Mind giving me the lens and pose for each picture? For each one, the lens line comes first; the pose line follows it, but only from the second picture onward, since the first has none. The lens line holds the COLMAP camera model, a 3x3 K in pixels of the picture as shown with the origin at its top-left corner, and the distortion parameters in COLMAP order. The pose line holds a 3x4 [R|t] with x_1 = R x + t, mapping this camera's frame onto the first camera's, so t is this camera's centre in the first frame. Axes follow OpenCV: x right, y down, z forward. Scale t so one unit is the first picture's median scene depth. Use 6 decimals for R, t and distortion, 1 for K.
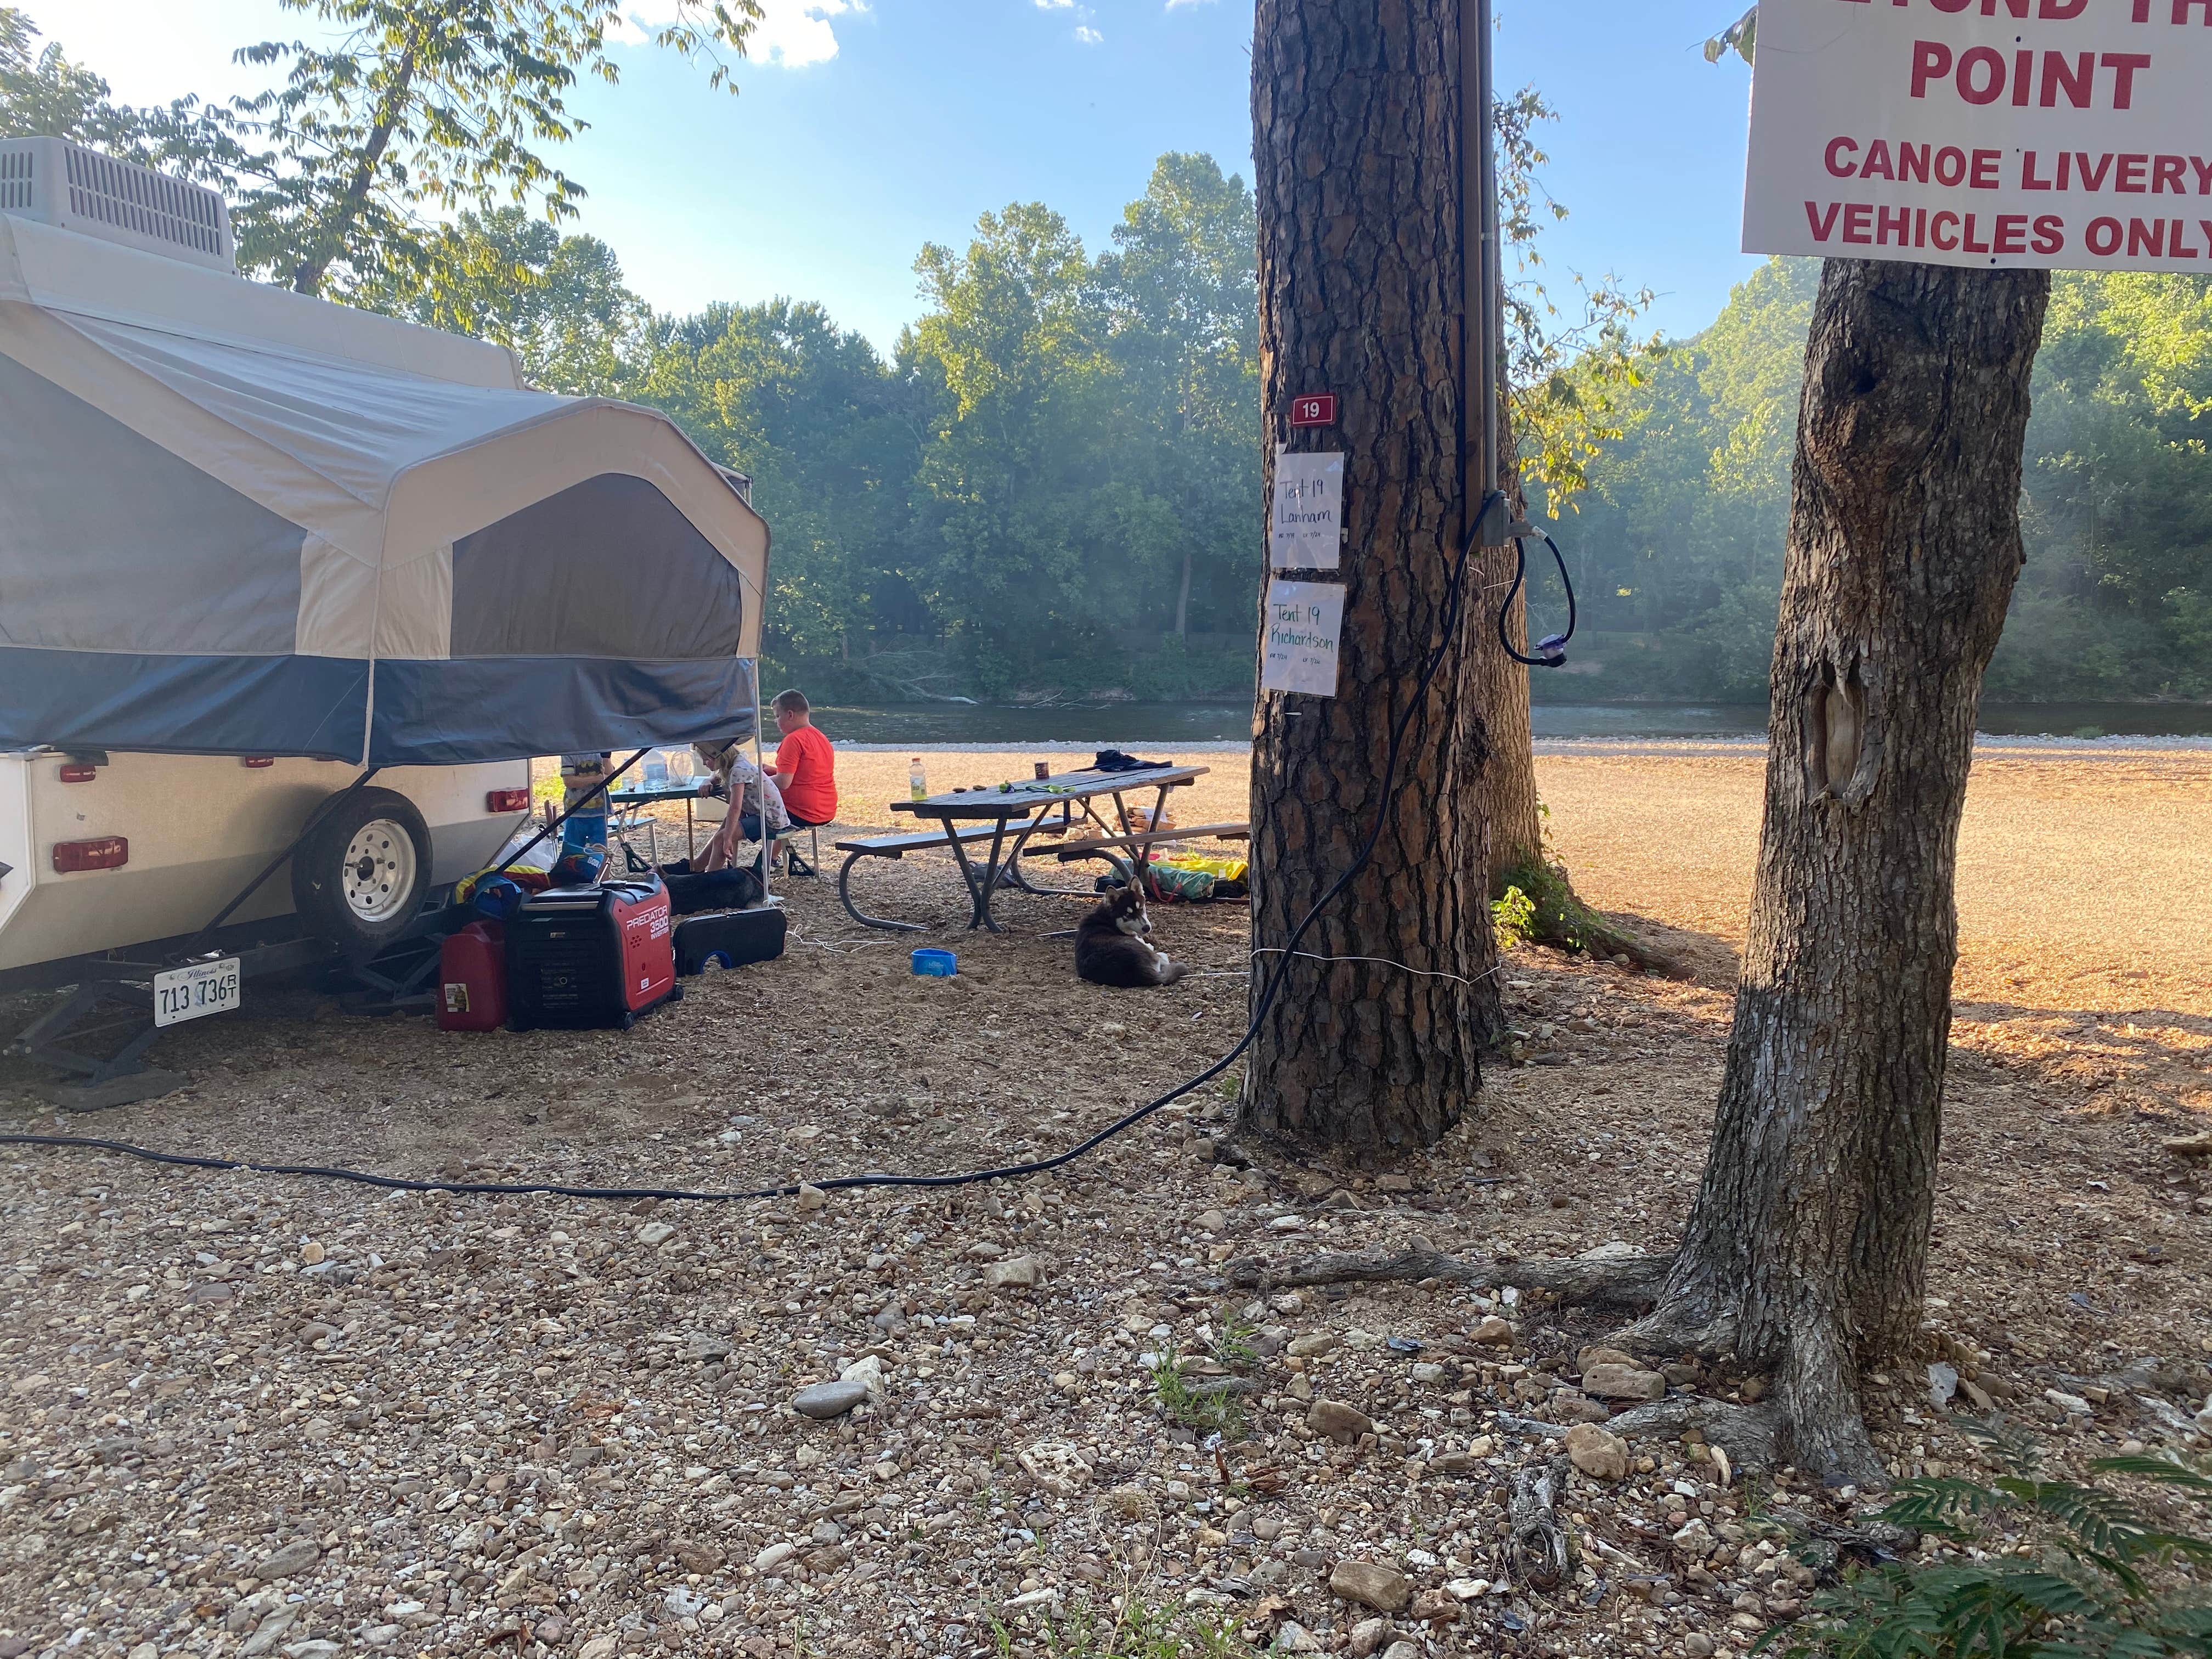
lens RADIAL K [[1718.7, 0, 1106.7], [0, 1718.7, 825.3], [0, 0, 1]] dist [0.014442, -0.014732]
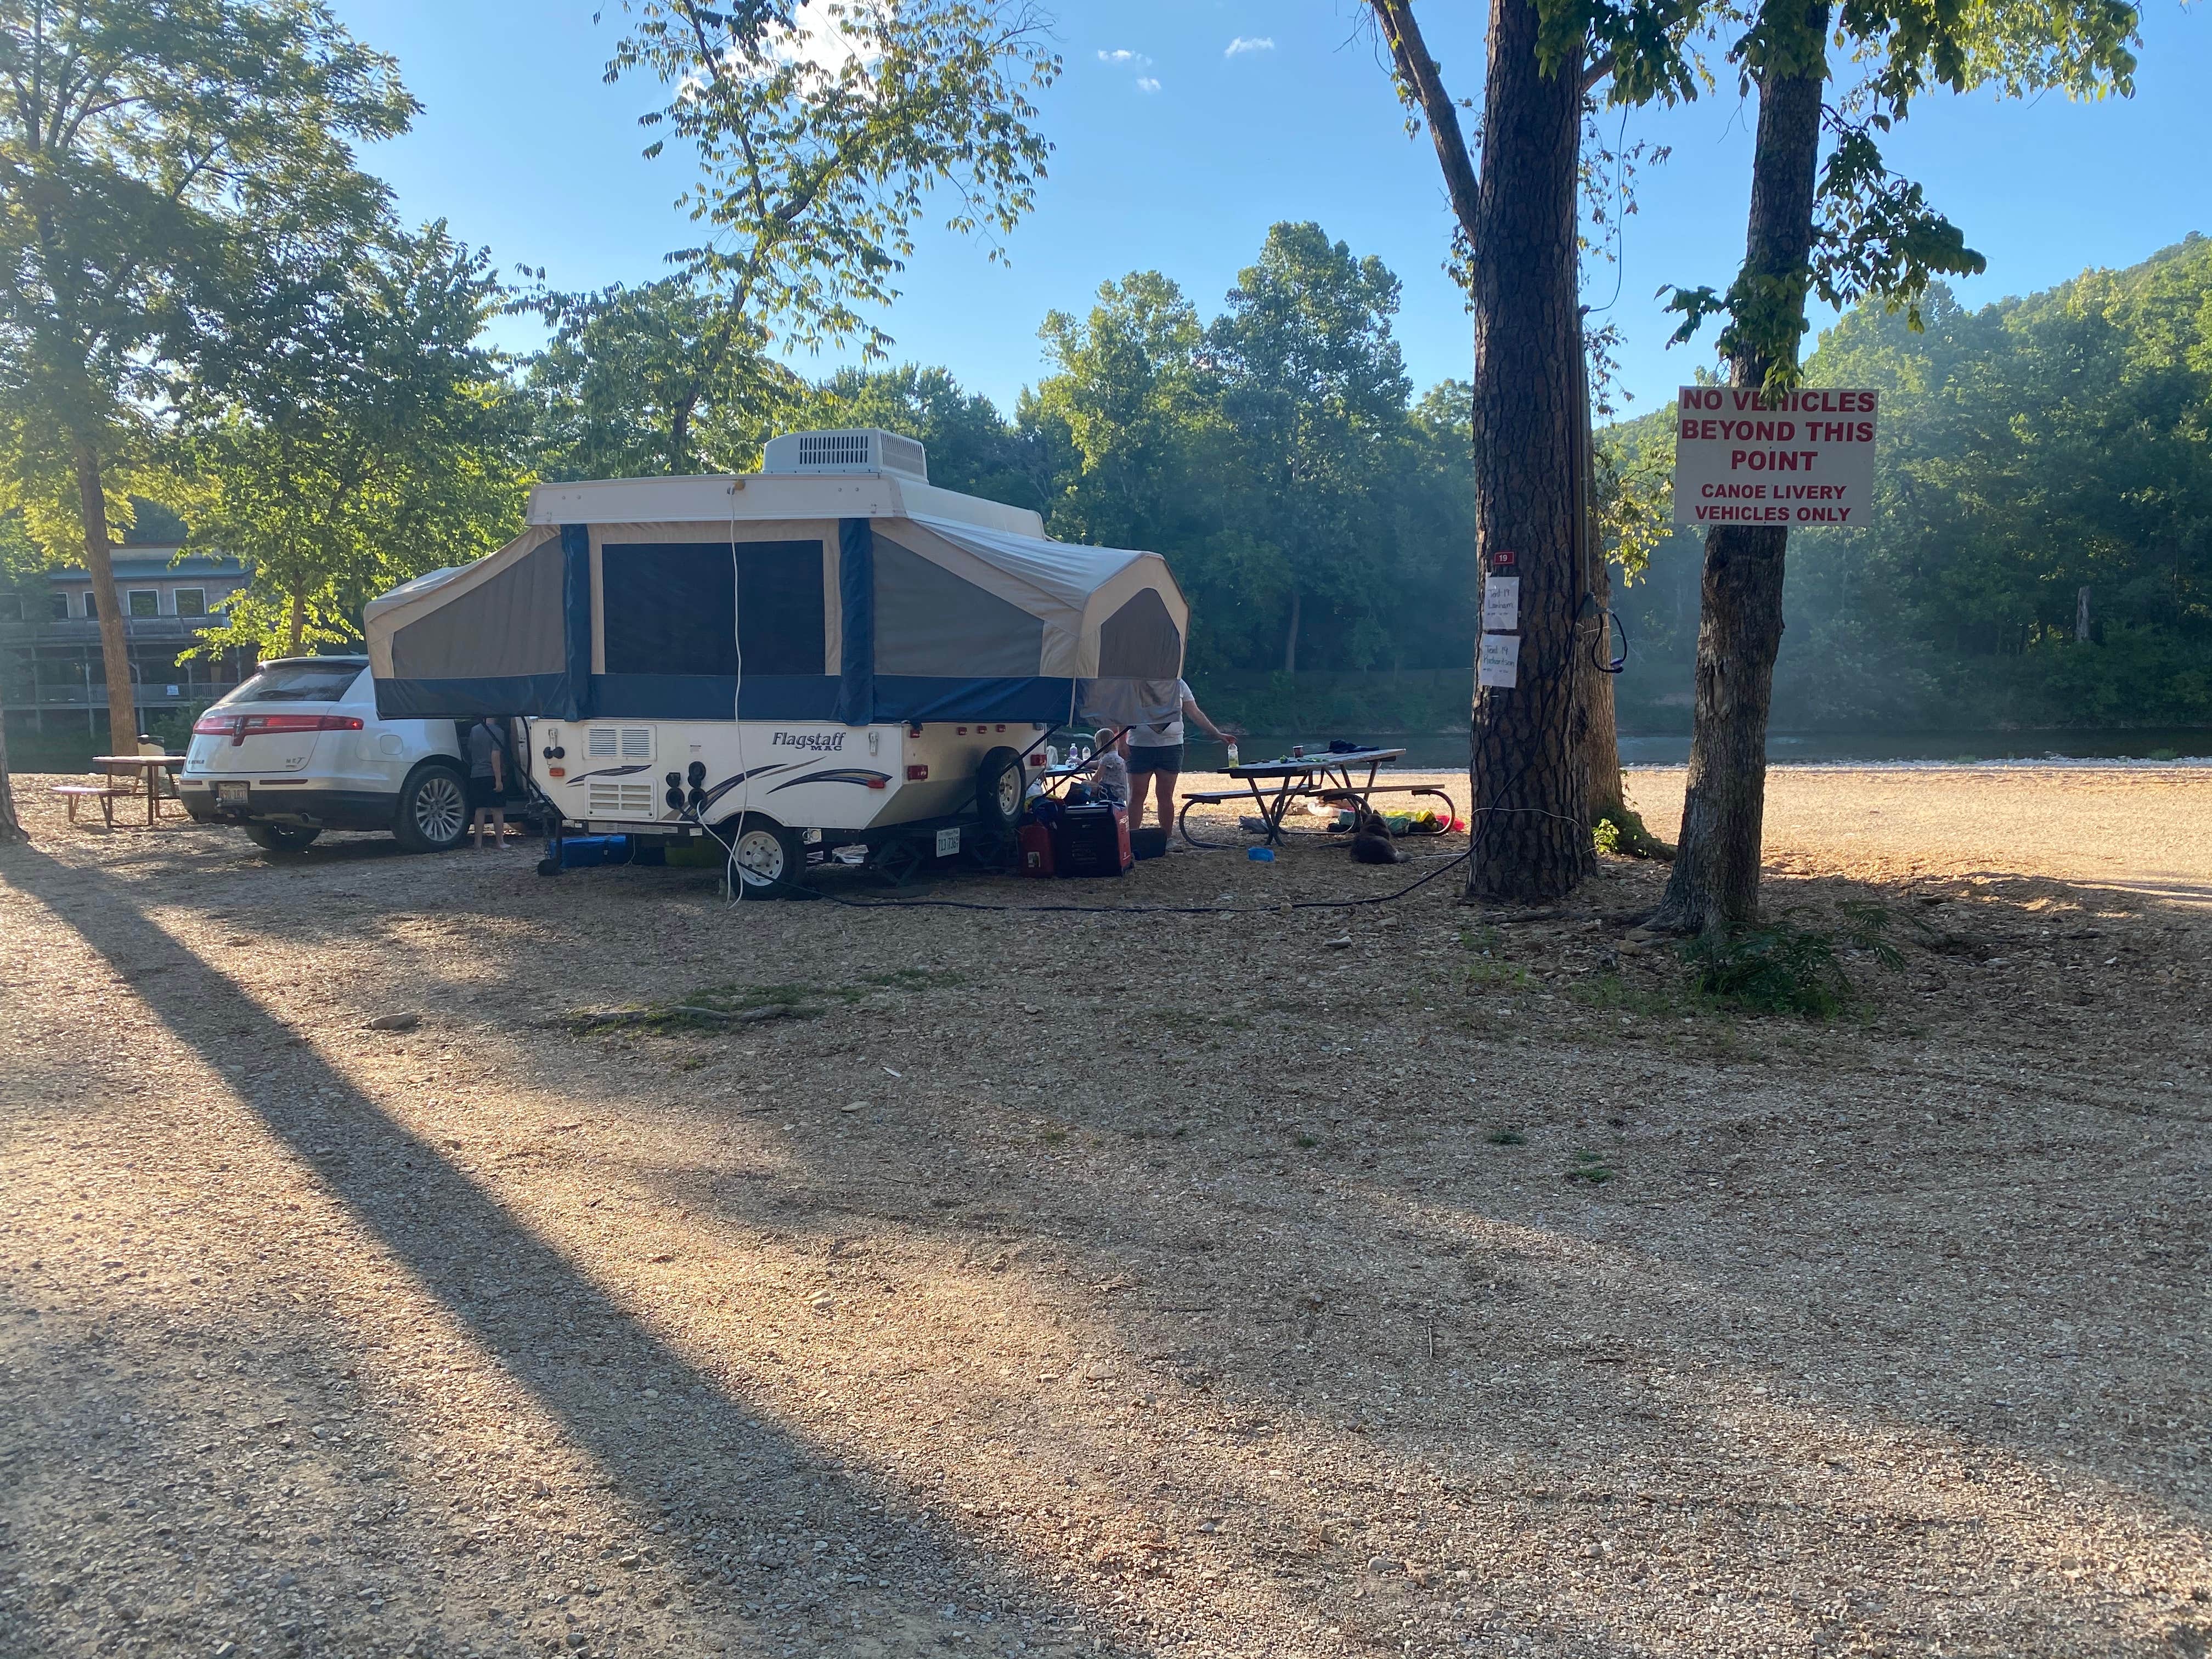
lens RADIAL K [[1718.7, 0, 1105.7], [0, 1718.7, 834.1], [0, 0, 1]] dist [0.014442, -0.014732]
pose [[0.998424, -0.007369, -0.055642, -0.138617], [0.006316, 0.999798, -0.019078, 0.077557], [0.055771, 0.018696, 0.998269, -0.626842]]
